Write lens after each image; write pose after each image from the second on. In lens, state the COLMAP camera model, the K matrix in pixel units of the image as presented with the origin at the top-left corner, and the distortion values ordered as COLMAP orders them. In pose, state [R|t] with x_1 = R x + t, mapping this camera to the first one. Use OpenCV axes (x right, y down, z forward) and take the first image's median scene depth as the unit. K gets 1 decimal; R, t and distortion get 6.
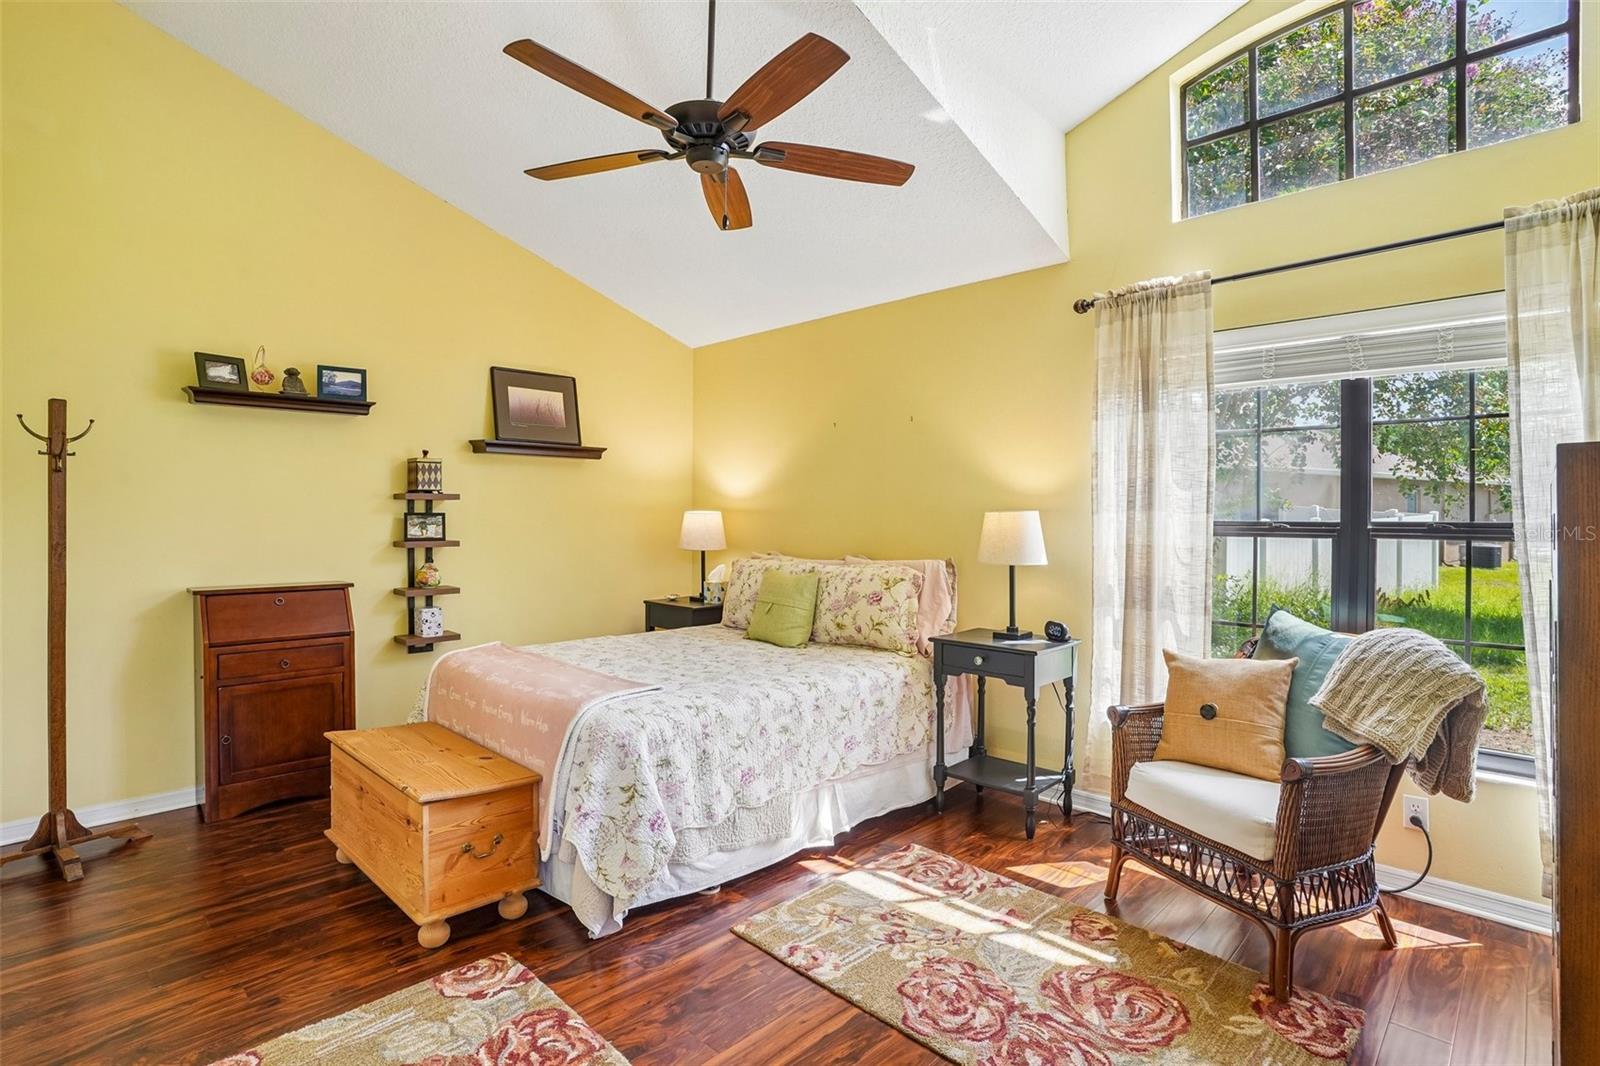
lens RADIAL K [[818.1, 0, 800.0], [0, 818.1, 533.0], [0, 0, 1]] dist [-0.097840, 0.055361]
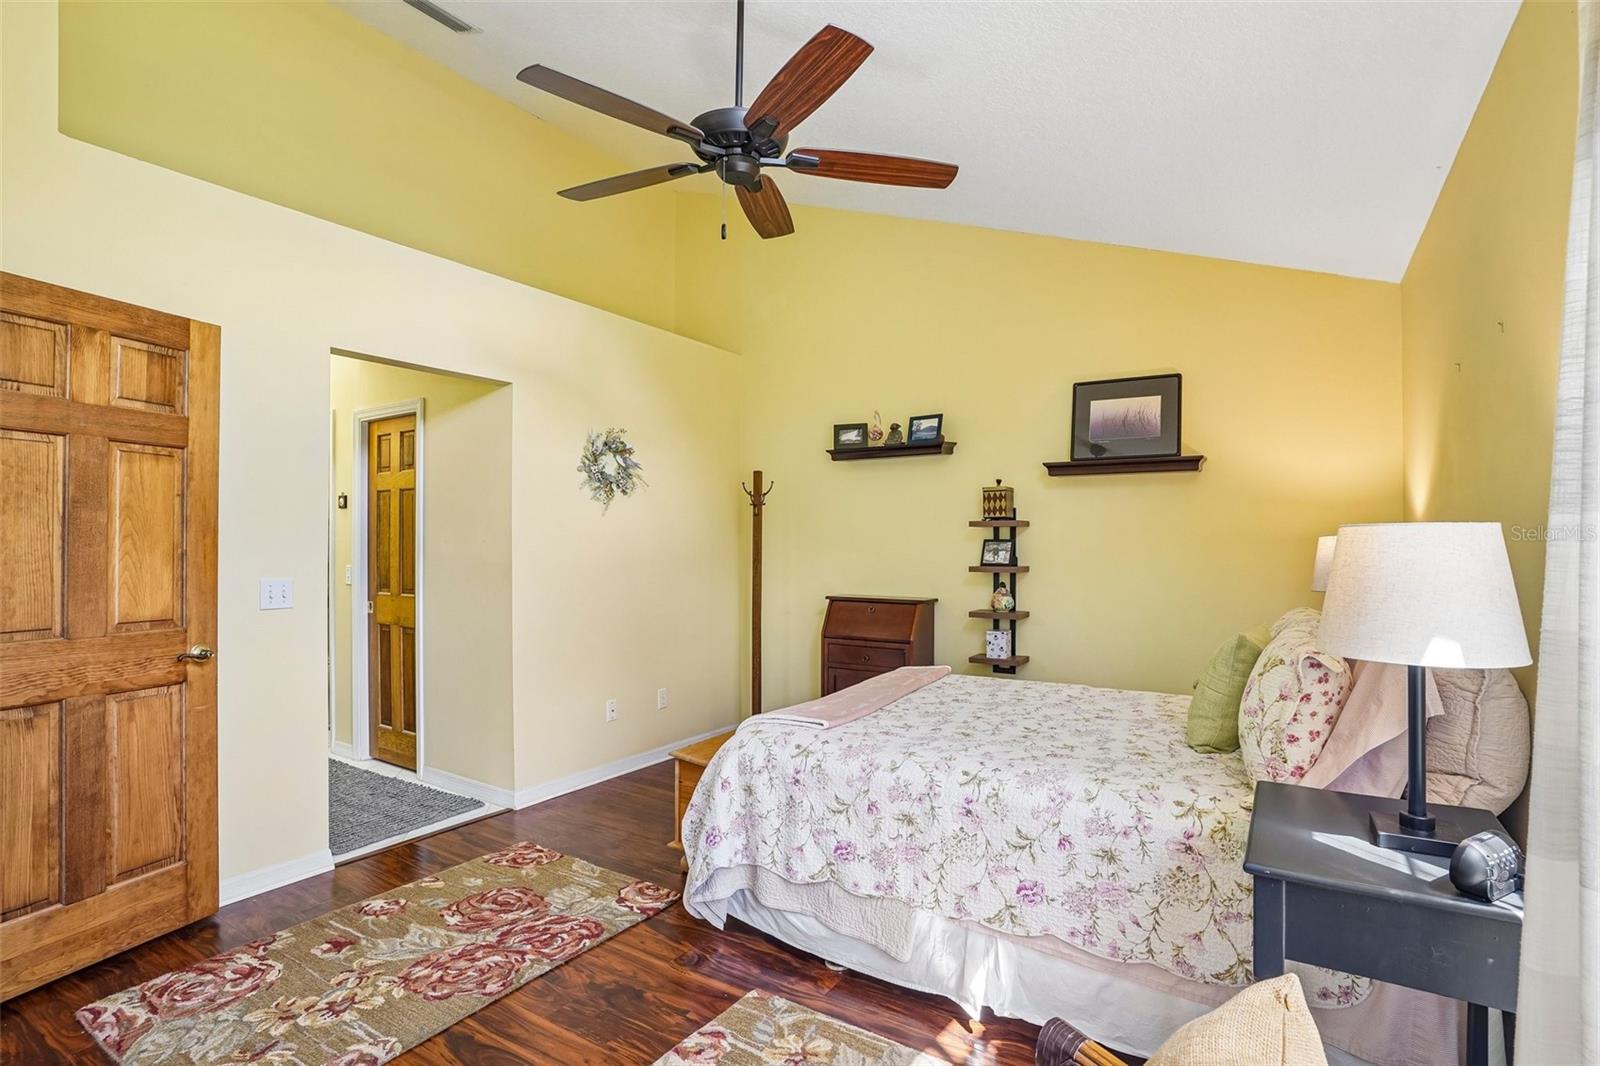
lens RADIAL K [[818.1, 0, 800.0], [0, 818.1, 533.0], [0, 0, 1]] dist [-0.097840, 0.055361]
pose [[0.175368, -0.013219, -0.984414, 0.629709], [-0.019614, 0.999664, -0.016918, -0.011989], [0.984308, 0.022275, 0.175050, 0.668693]]
